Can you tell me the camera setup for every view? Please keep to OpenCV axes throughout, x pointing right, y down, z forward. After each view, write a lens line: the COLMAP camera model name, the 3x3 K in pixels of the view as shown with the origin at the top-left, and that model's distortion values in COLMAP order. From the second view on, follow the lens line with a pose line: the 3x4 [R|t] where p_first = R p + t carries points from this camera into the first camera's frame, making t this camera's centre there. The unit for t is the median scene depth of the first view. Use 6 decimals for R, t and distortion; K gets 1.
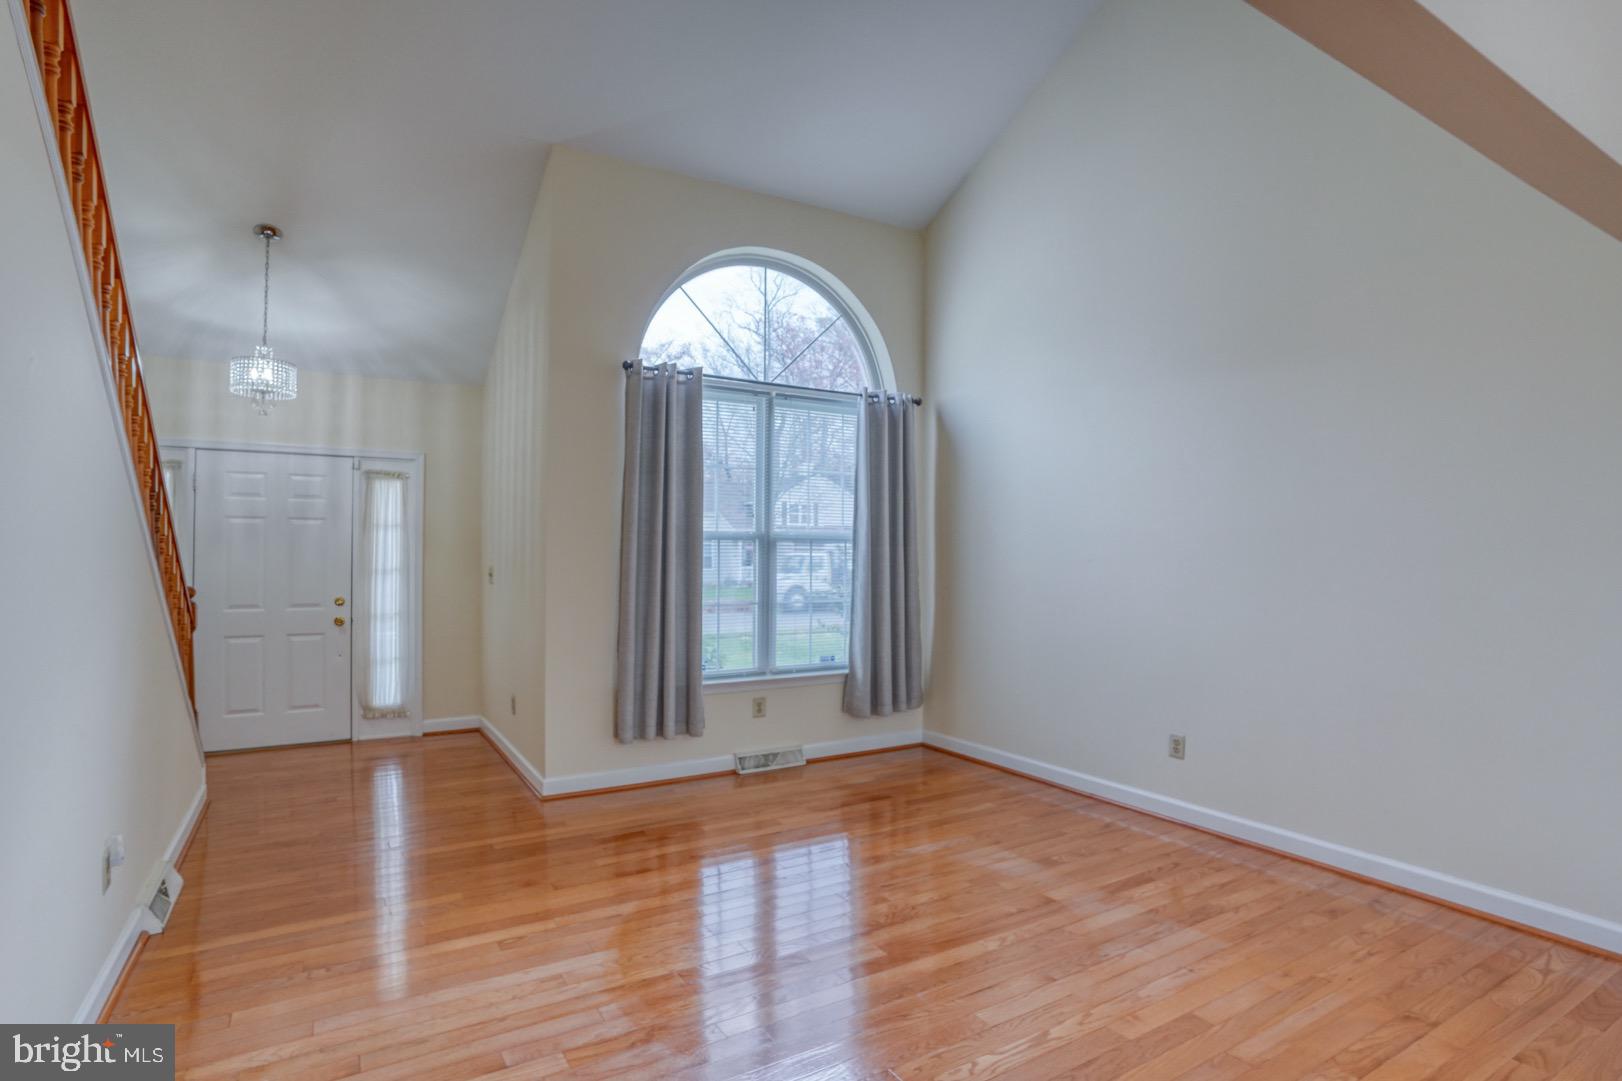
lens RADIAL K [[822.0, 0, 811.0], [0, 822.0, 540.5], [0, 0, 1]] dist [-0.074521, 0.035950]
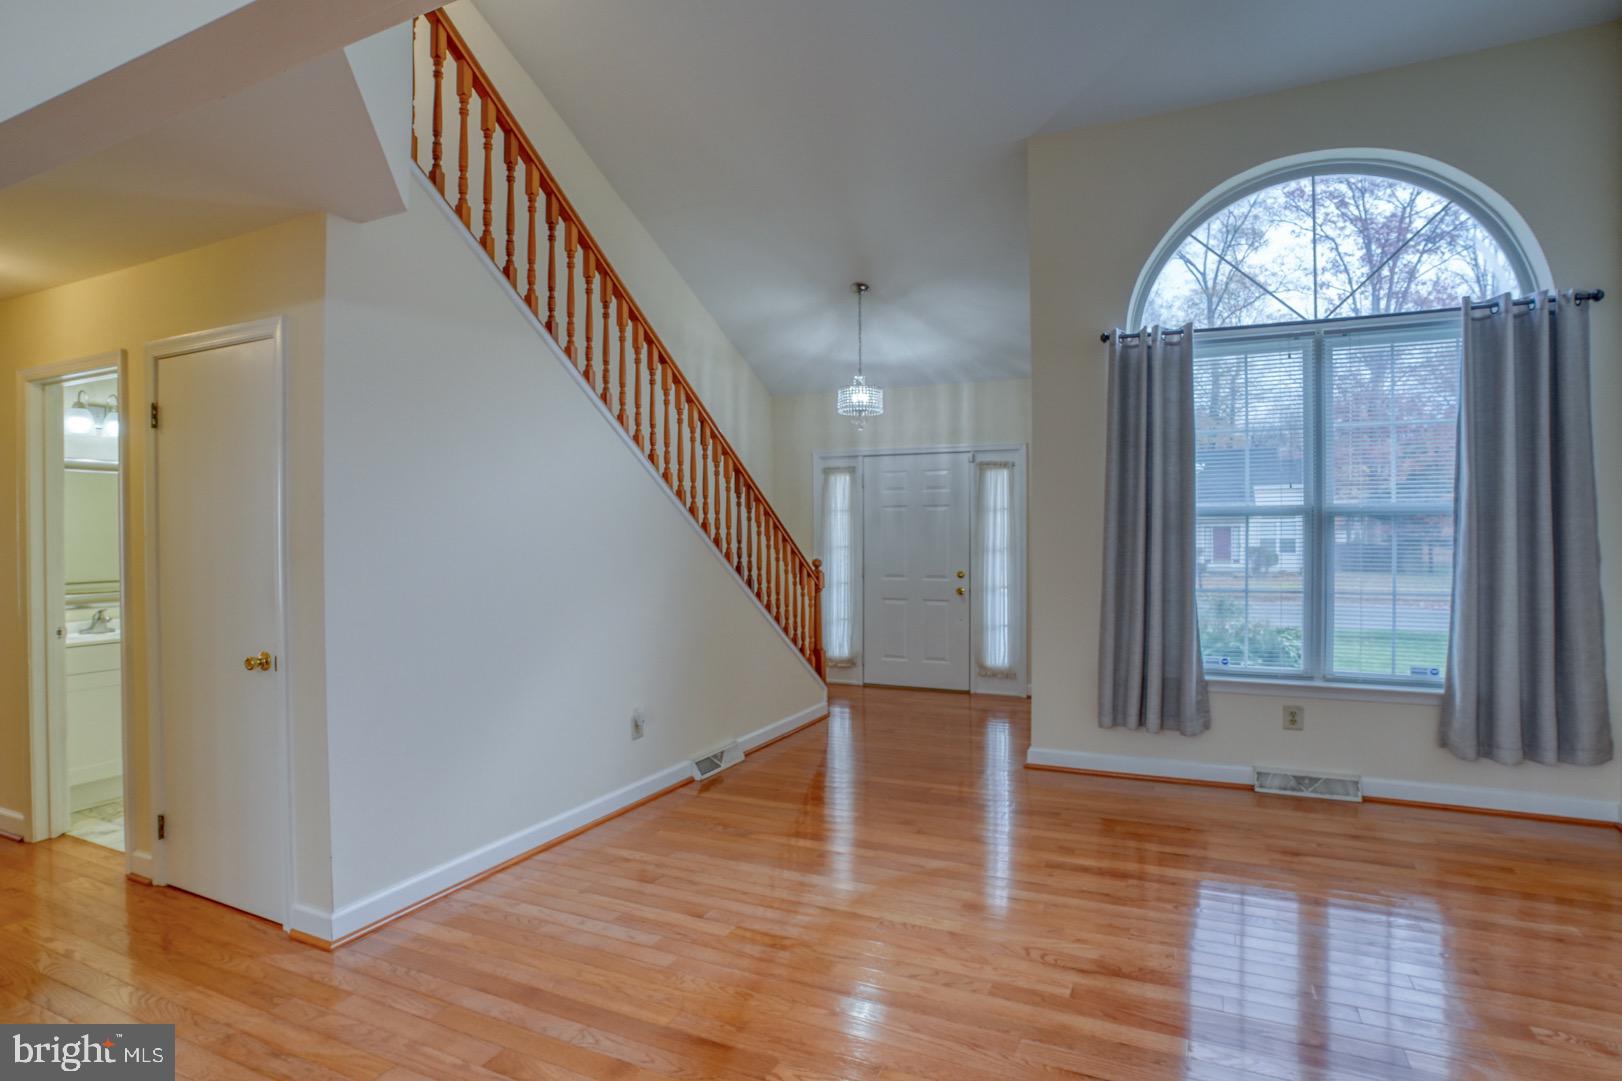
lens RADIAL K [[822.0, 0, 811.0], [0, 822.0, 540.5], [0, 0, 1]] dist [-0.074521, 0.035950]
pose [[0.574954, 0.001449, -0.818184, 0.298739], [0.020743, 0.999651, 0.016346, 0.001369], [0.817923, -0.026370, 0.574723, 0.133590]]
